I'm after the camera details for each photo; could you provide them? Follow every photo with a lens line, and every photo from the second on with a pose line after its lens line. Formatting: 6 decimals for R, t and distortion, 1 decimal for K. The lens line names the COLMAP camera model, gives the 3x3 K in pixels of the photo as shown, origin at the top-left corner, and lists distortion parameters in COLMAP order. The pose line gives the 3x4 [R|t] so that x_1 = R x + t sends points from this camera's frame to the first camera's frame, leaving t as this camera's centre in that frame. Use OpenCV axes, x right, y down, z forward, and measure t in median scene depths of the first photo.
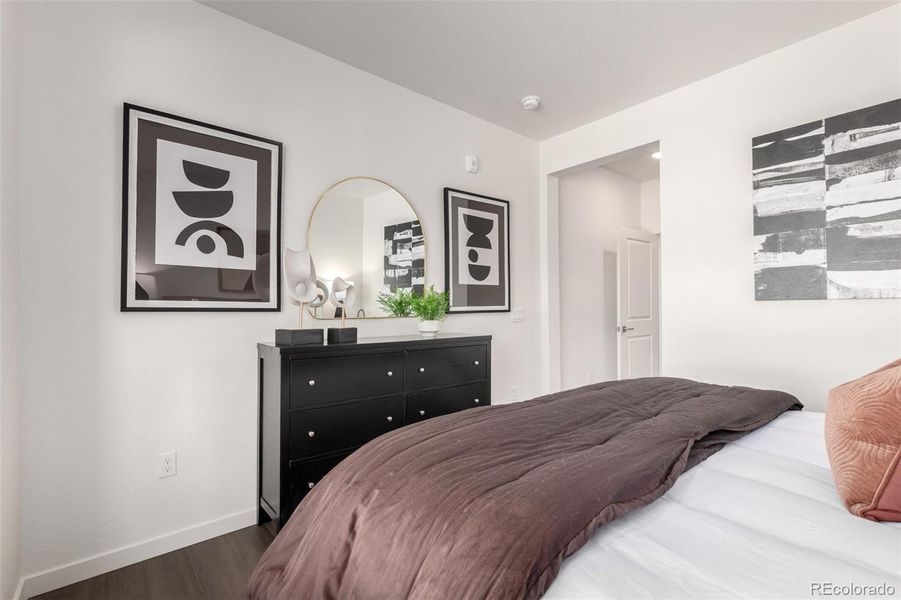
lens RADIAL K [[410.5, 0, 450.5], [0, 410.5, 300.0], [0, 0, 1]] dist [0.001407, 0.000515]
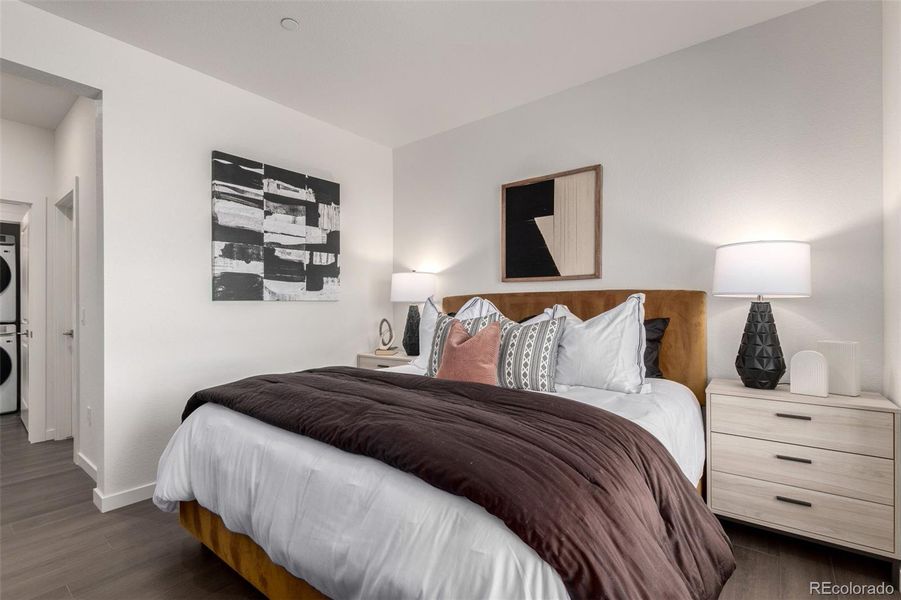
lens RADIAL K [[410.5, 0, 450.5], [0, 410.5, 300.0], [0, 0, 1]] dist [0.001407, 0.000515]
pose [[-0.197657, 0.008545, 0.980234, -0.491500], [-0.019743, 0.999724, -0.012696, 0.001523], [-0.980072, -0.021863, -0.197434, 0.656703]]
